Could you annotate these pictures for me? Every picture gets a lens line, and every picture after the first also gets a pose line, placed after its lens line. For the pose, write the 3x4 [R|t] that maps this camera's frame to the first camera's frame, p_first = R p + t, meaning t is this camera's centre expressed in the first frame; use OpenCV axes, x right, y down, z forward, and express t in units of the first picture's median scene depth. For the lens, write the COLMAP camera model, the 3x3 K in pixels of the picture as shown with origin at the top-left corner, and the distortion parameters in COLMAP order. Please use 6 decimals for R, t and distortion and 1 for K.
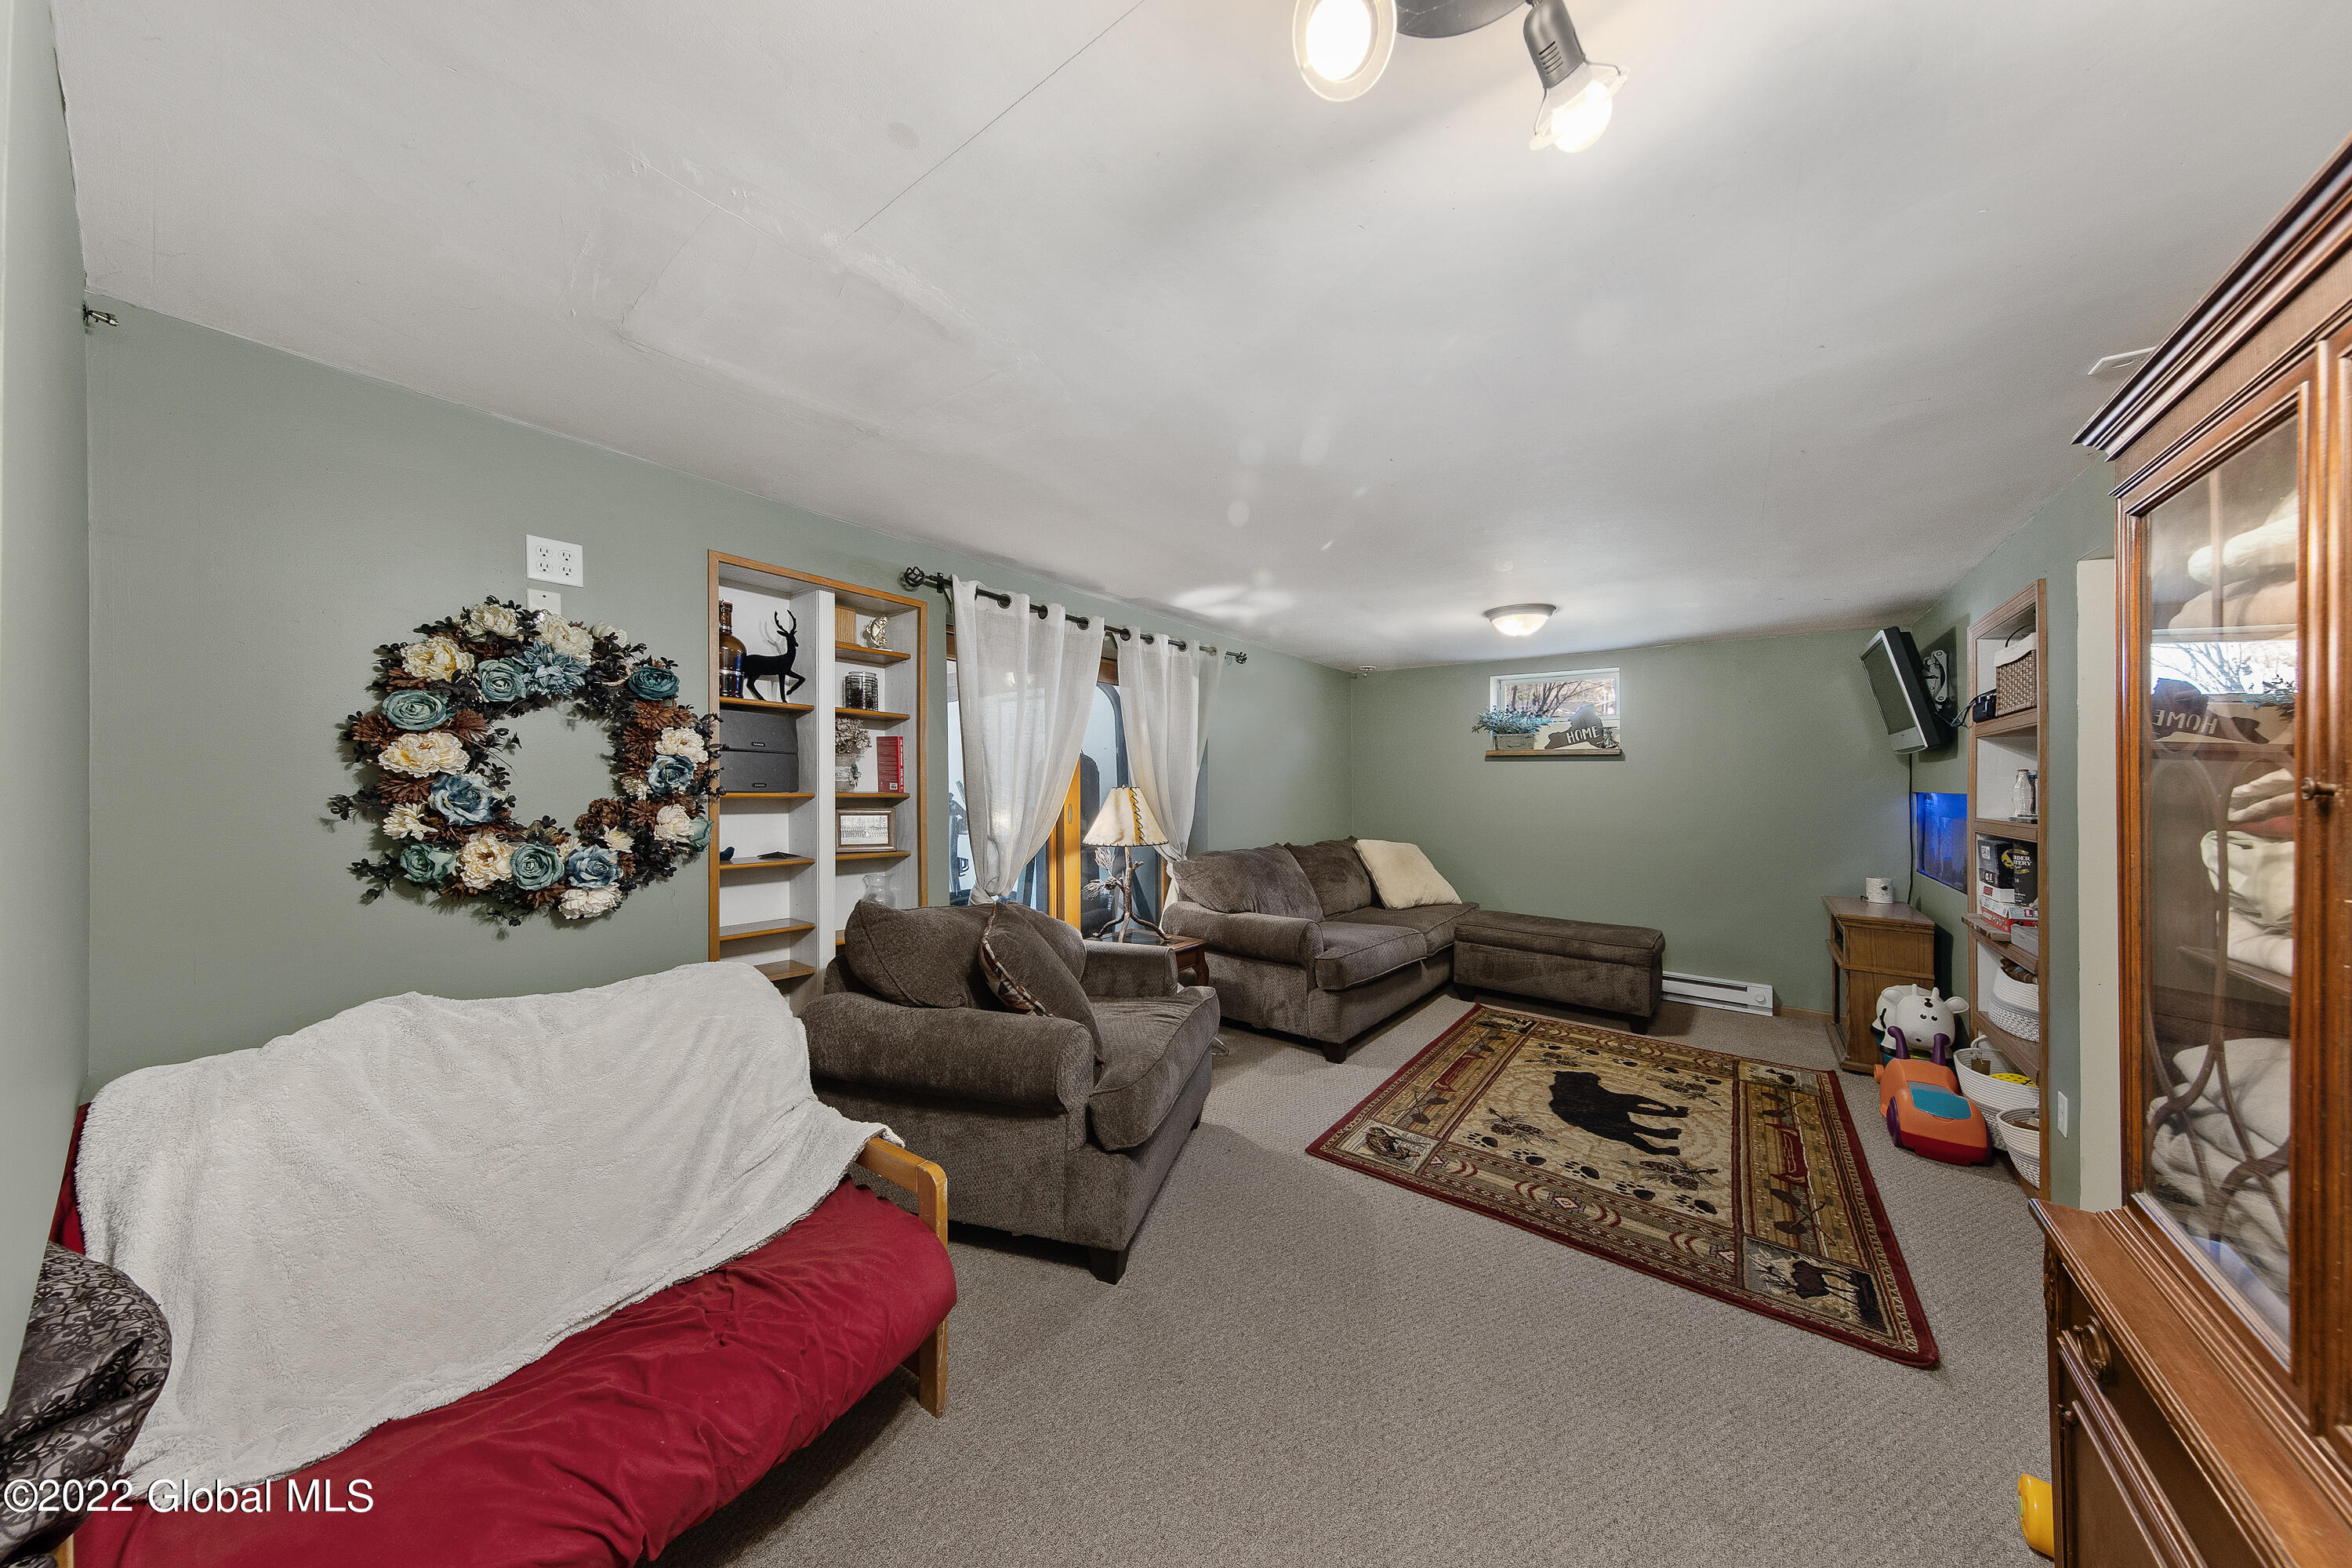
lens RADIAL K [[746.4, 0, 1177.0], [0, 746.4, 781.1], [0, 0, 1]] dist [-0.000966, -0.000051]
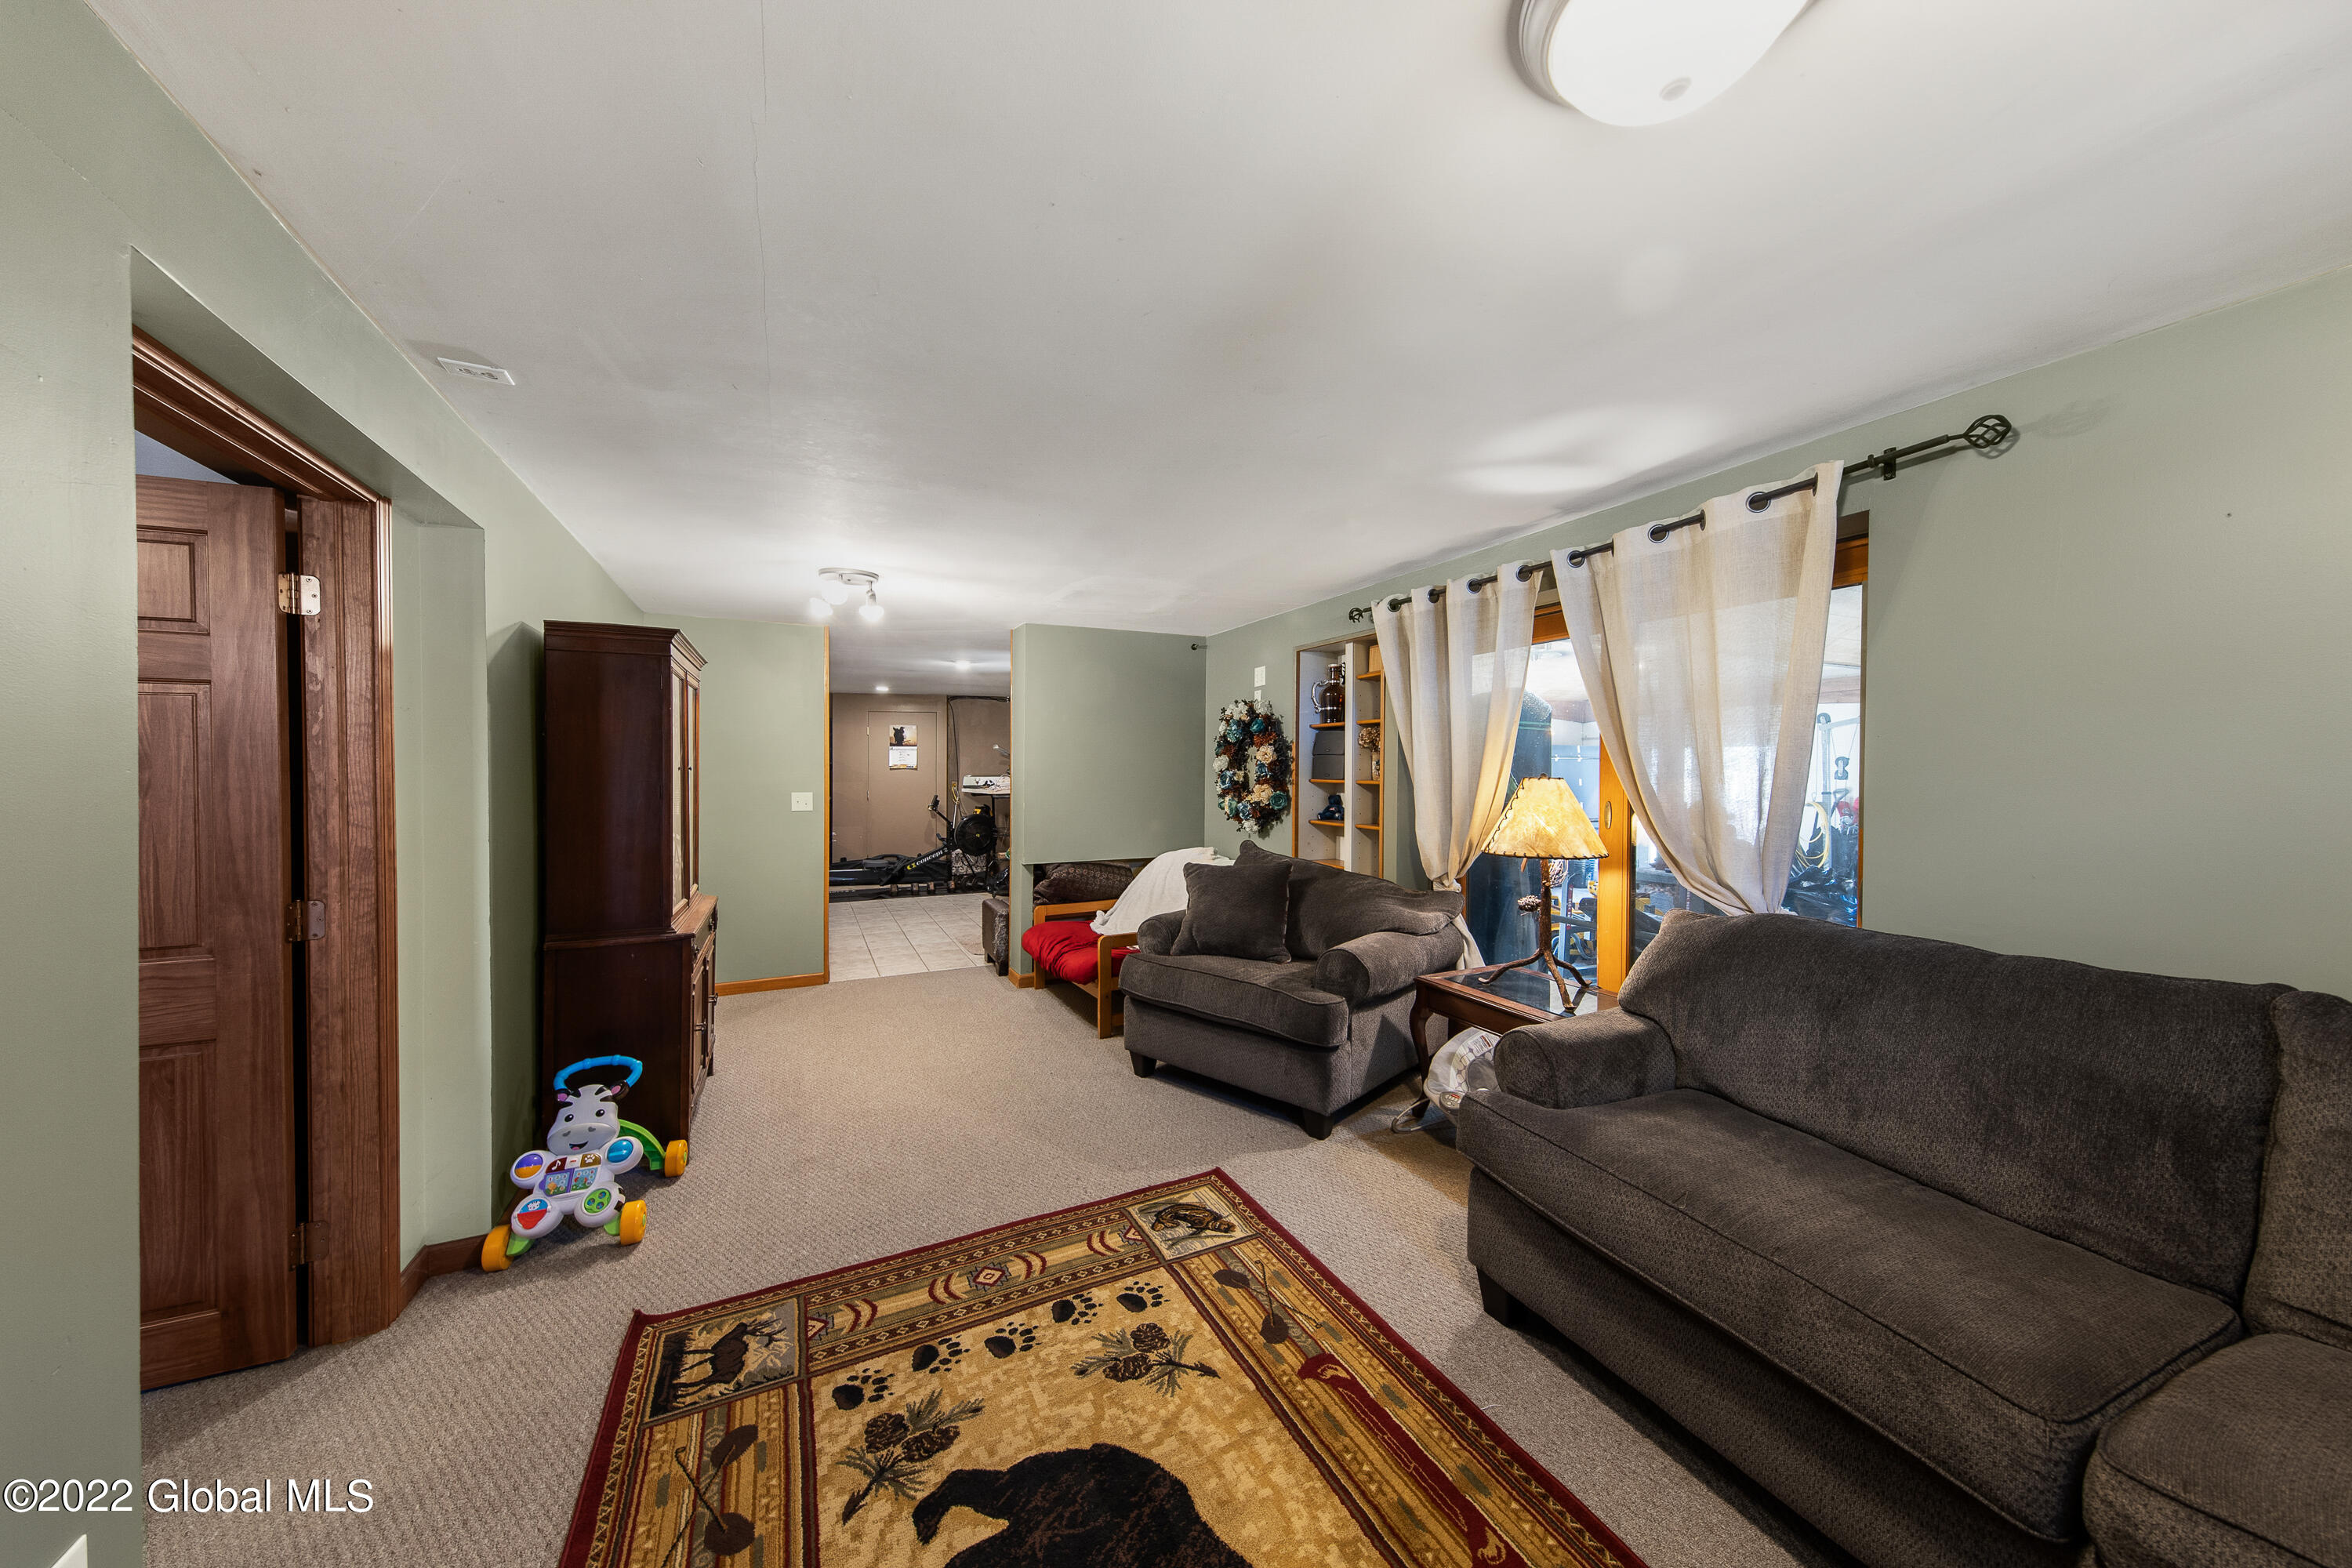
lens RADIAL K [[806.3, 0, 1177.7], [0, 806.3, 785.5], [0, 0, 1]] dist [0.002392, 0.000019]
pose [[-0.463495, 0.003553, -0.886092, 1.071268], [-0.005662, 0.999960, 0.006971, 0.015746], [0.886081, 0.008248, -0.463456, 1.408603]]
